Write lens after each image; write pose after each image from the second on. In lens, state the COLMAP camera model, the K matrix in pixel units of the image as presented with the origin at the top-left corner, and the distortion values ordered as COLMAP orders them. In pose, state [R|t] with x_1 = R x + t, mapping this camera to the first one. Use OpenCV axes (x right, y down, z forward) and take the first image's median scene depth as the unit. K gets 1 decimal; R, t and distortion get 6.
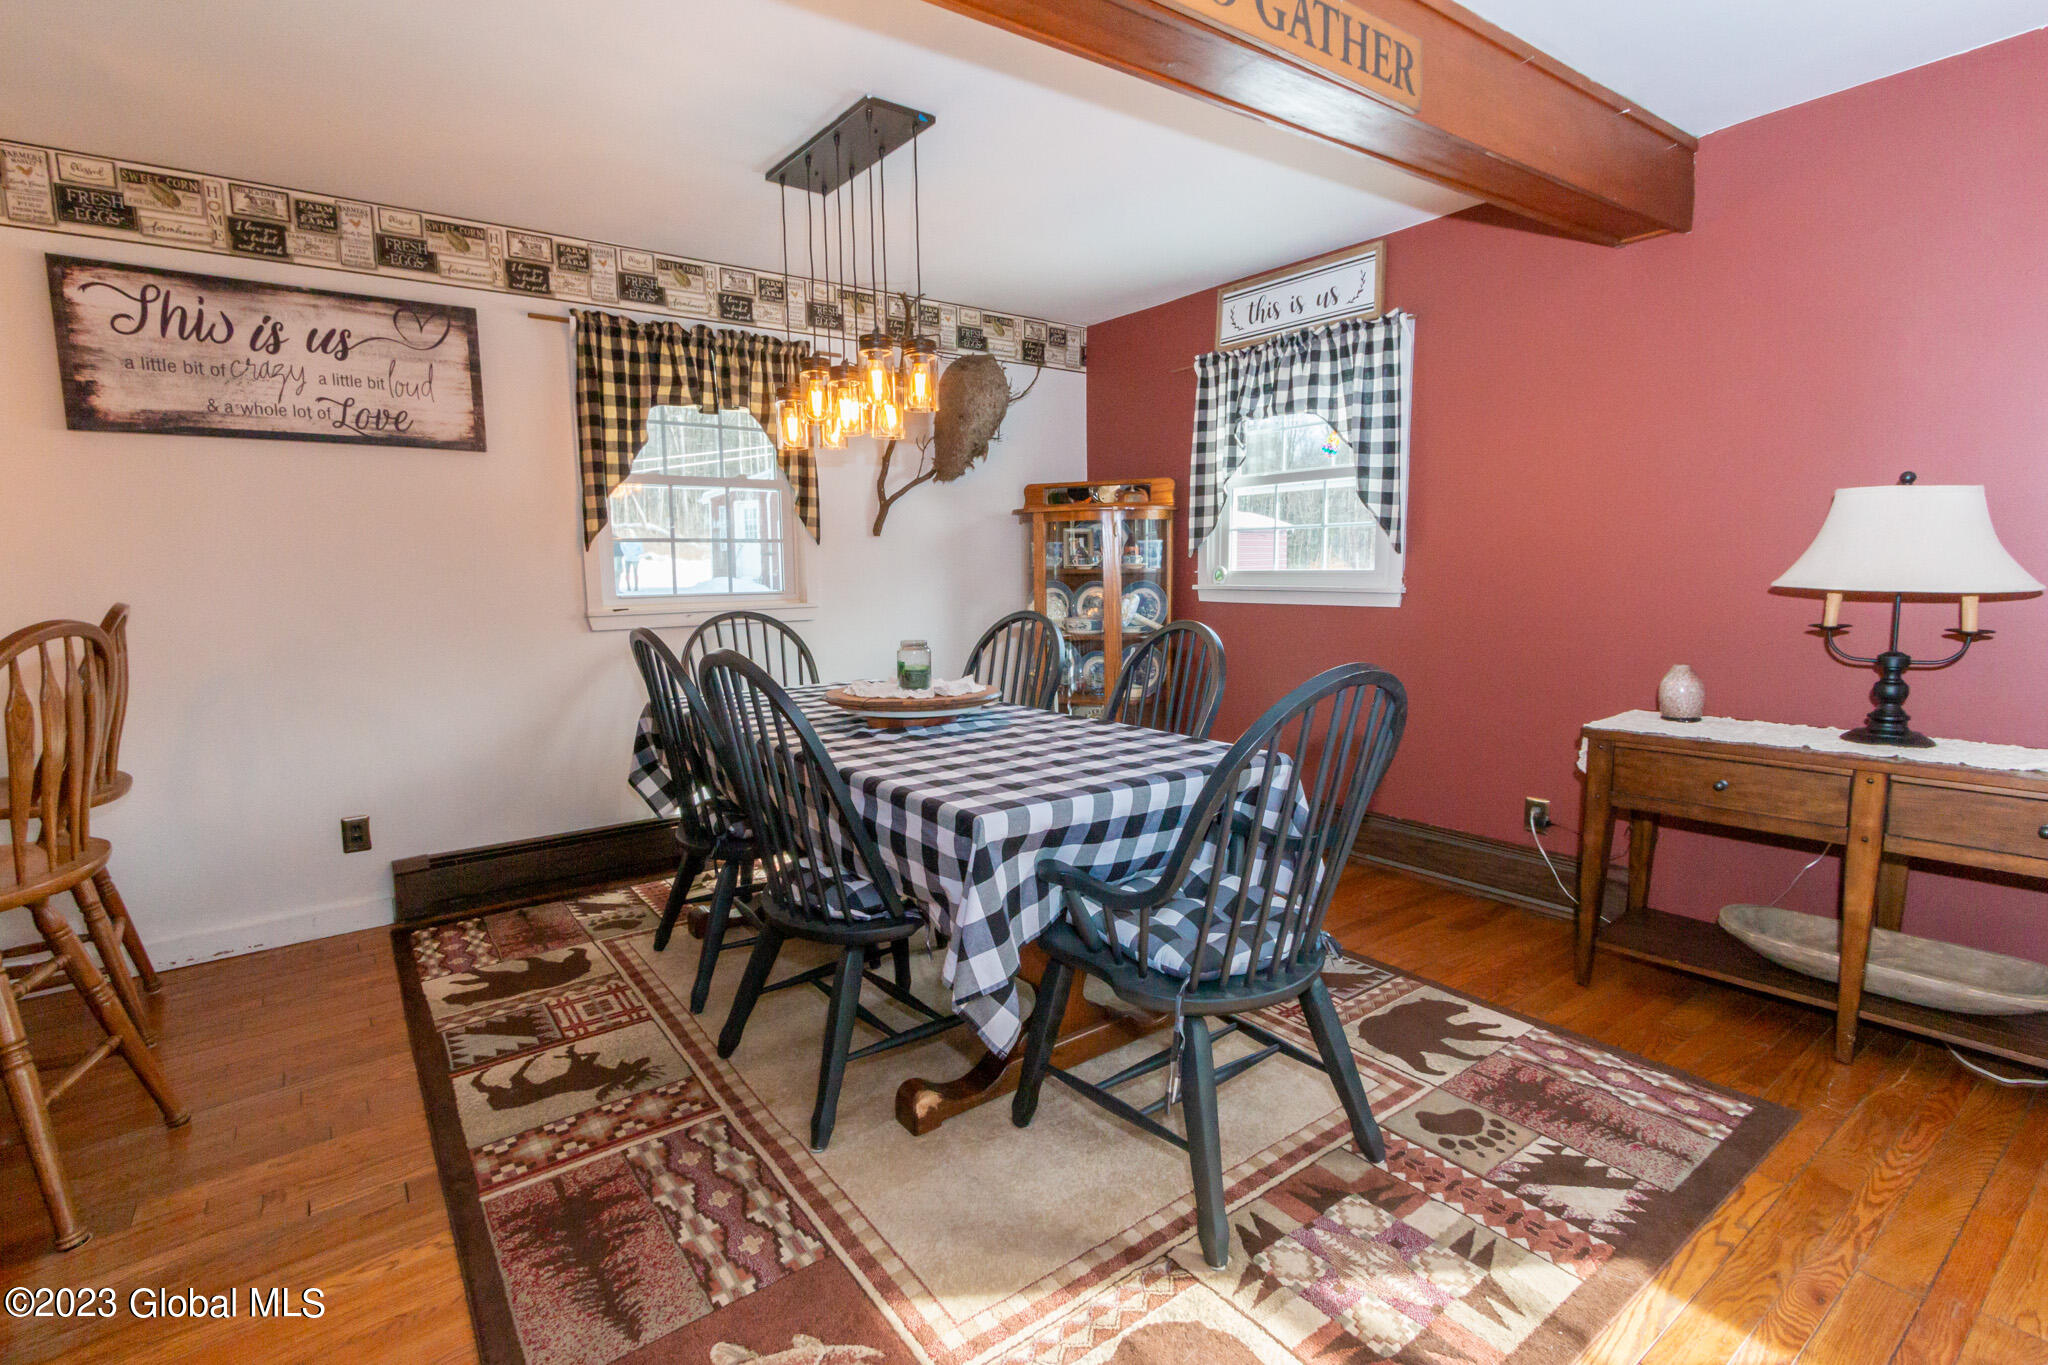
lens RADIAL K [[968.4, 0, 1012.7], [0, 968.4, 680.1], [0, 0, 1]] dist [-0.004308, -0.001911]
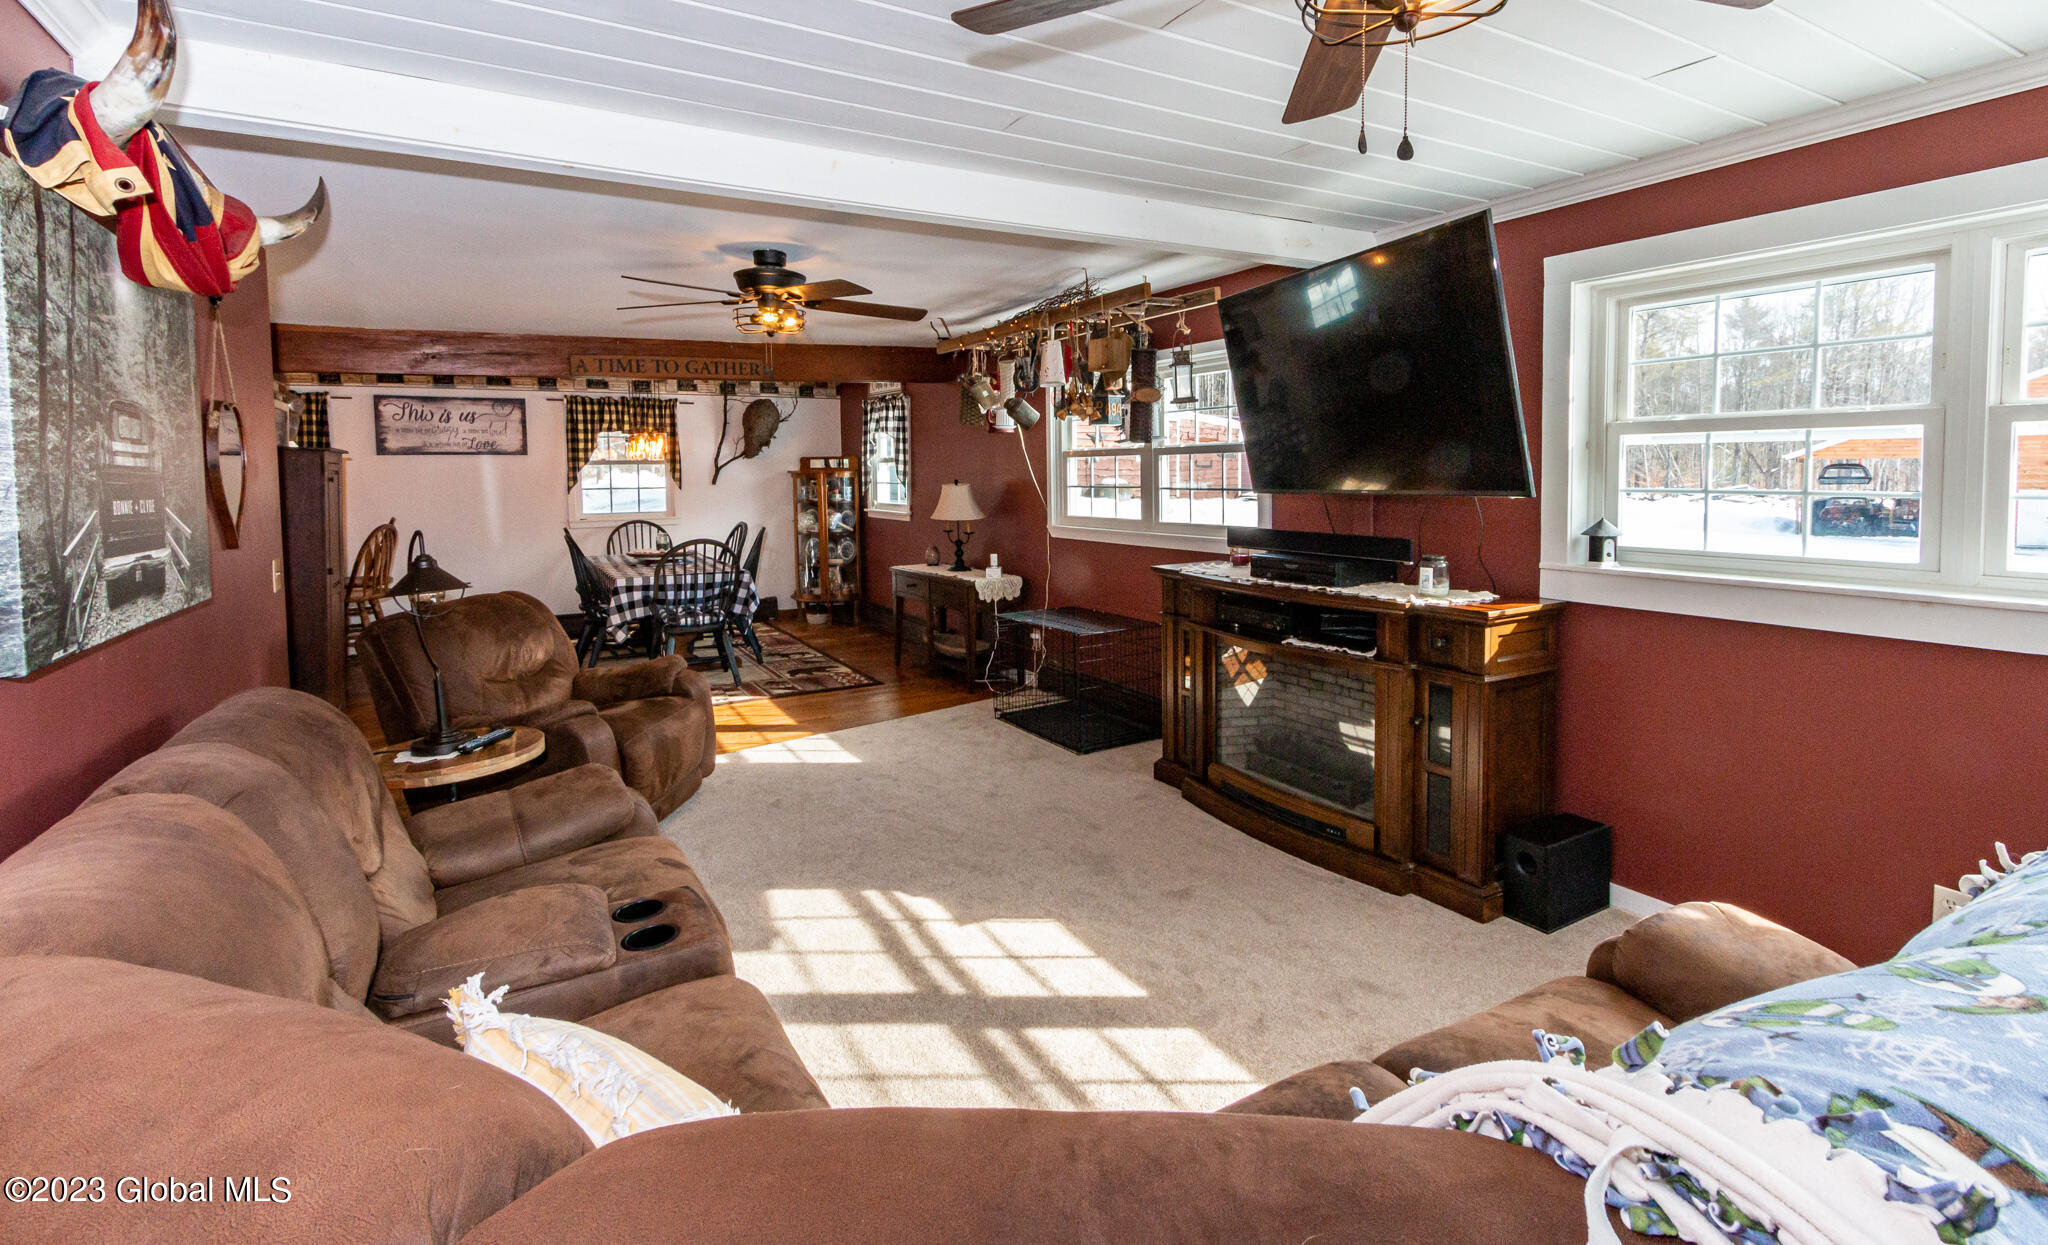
lens RADIAL K [[950.2, 0, 1039.0], [0, 950.2, 527.4], [0, 0, 1]] dist [-0.000817, -0.000094]
pose [[0.995050, 0.008877, -0.098983, 0.927856], [-0.014485, 0.998321, -0.056085, 0.060015], [0.098319, 0.057241, 0.993507, -1.181803]]
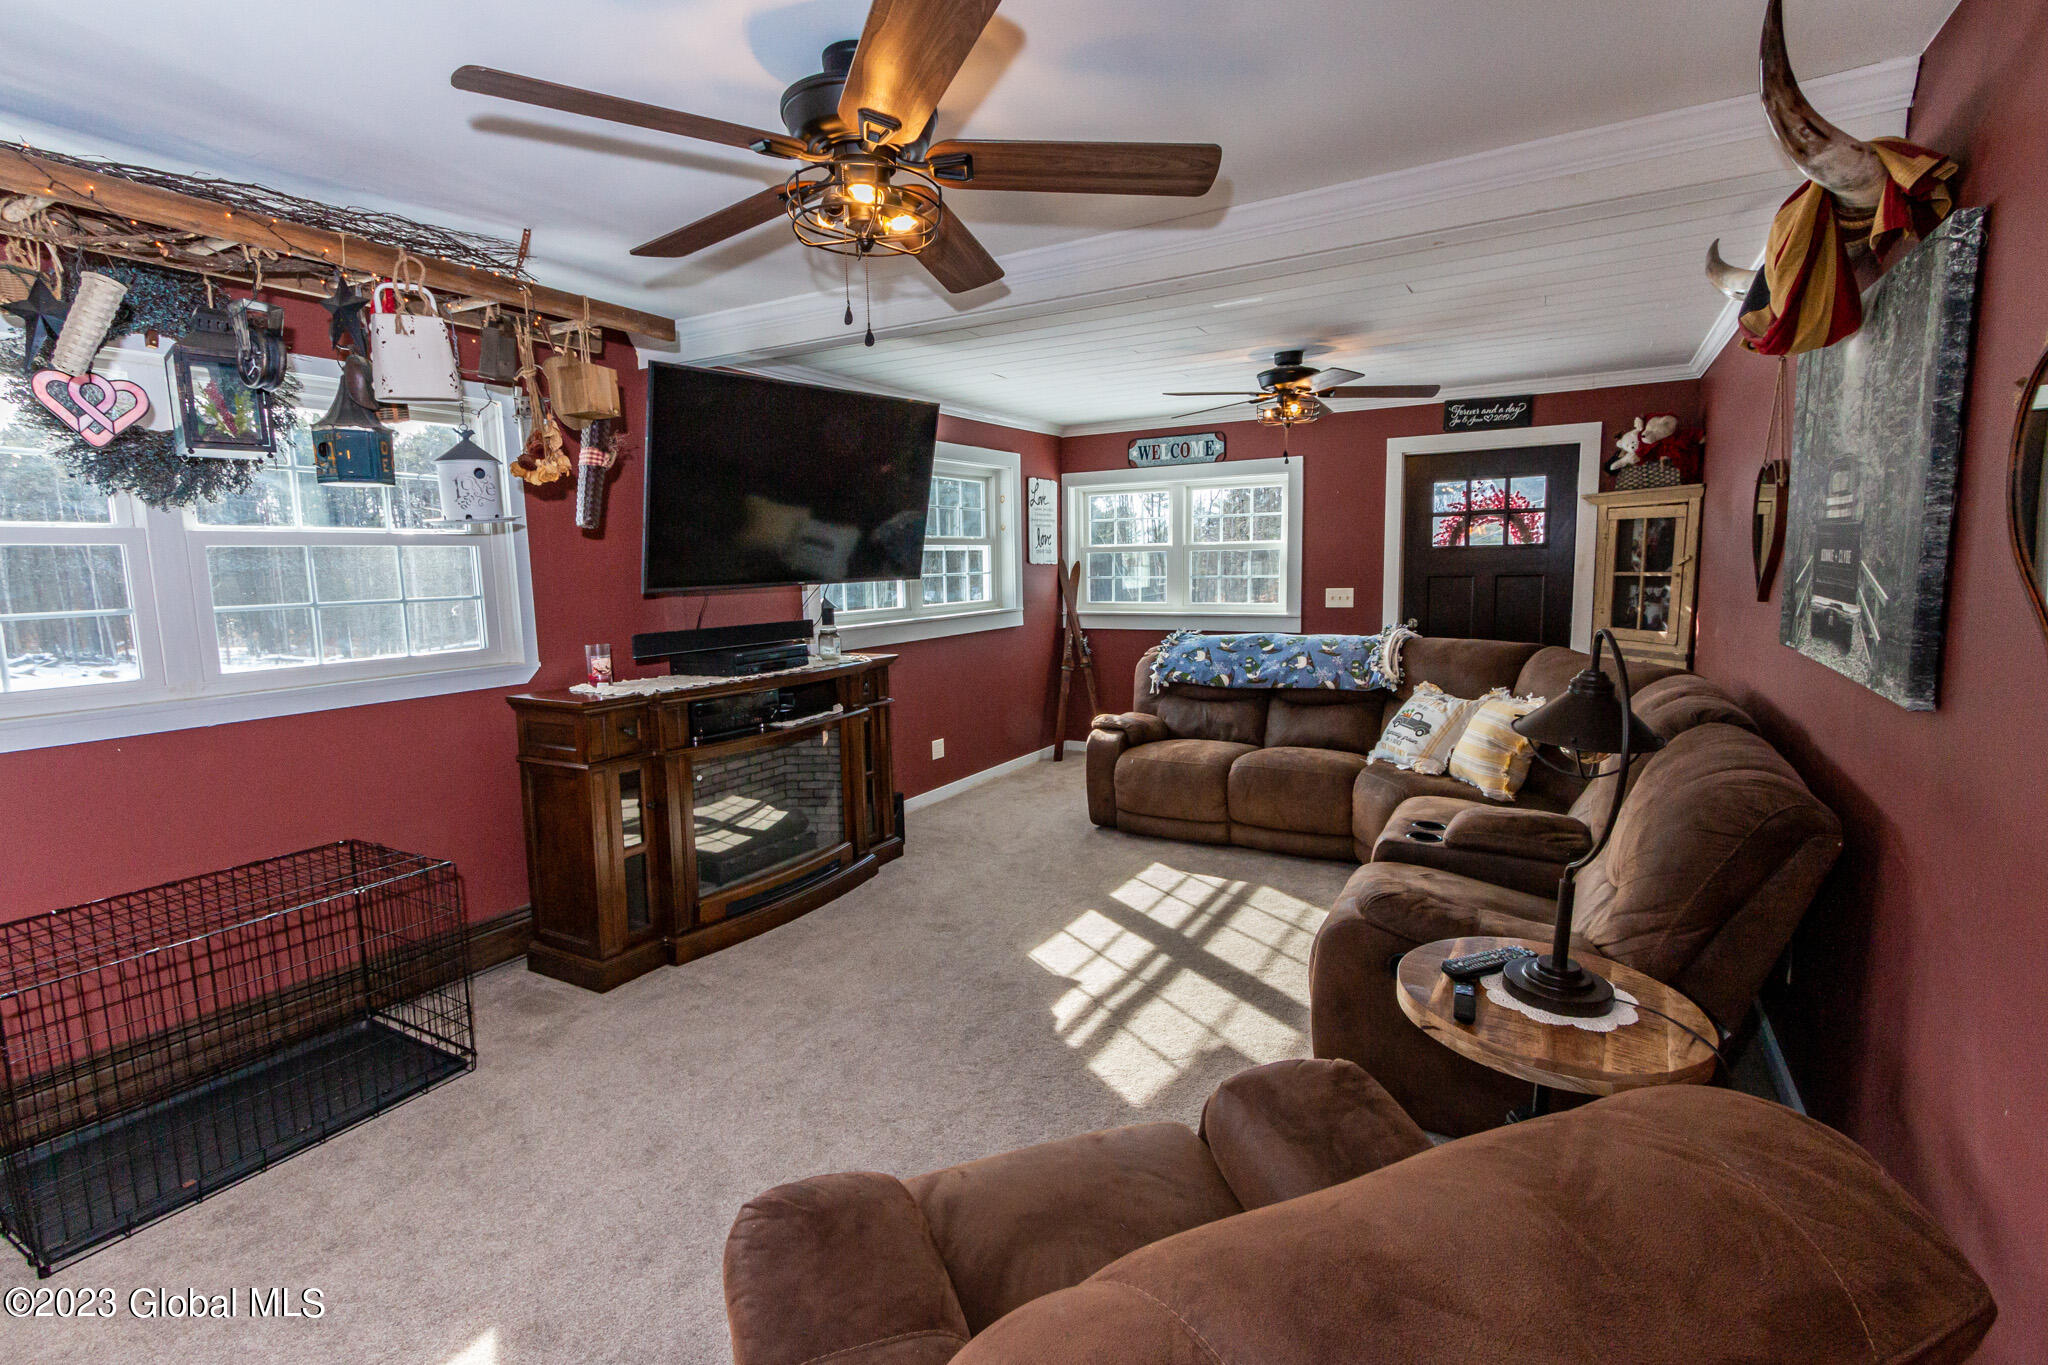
lens RADIAL K [[968.4, 0, 1021.6], [0, 968.4, 684.3], [0, 0, 1]] dist [-0.004308, -0.001911]
pose [[-0.407688, -0.096847, 0.907971, -2.181573], [0.131195, 0.977830, 0.163206, -0.349044], [-0.903648, 0.185658, -0.385943, 2.858161]]
